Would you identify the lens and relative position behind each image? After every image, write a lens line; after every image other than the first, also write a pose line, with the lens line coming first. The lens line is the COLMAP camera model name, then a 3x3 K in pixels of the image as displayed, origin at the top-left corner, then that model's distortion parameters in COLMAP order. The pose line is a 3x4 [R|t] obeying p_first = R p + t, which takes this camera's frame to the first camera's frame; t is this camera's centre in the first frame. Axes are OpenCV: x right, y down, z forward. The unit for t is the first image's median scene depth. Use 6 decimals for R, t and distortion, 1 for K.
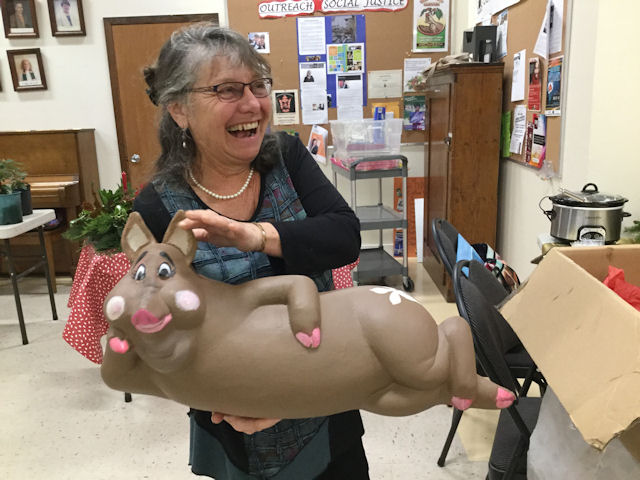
lens RADIAL K [[572.4, 0, 320.0], [0, 572.4, 240.0], [0, 0, 1]] dist [0.136734, -0.259925]
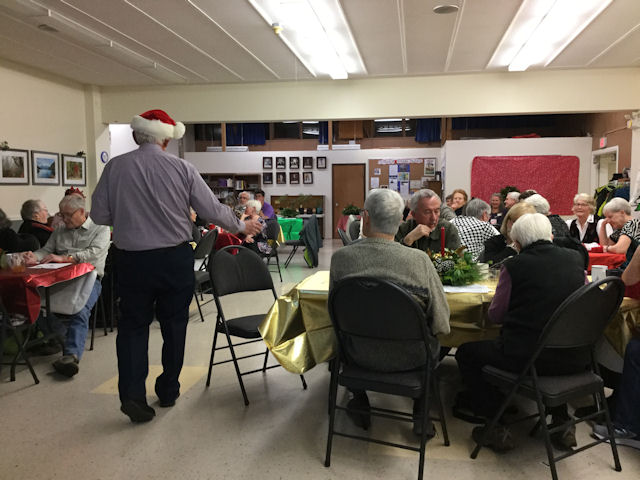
lens RADIAL K [[572.4, 0, 320.0], [0, 572.4, 240.0], [0, 0, 1]] dist [0.136734, -0.259925]
pose [[0.989163, 0.041254, -0.140907, 0.050220], [-0.062302, 0.986964, -0.148394, 0.558507], [0.132949, 0.155564, 0.978838, -2.212980]]
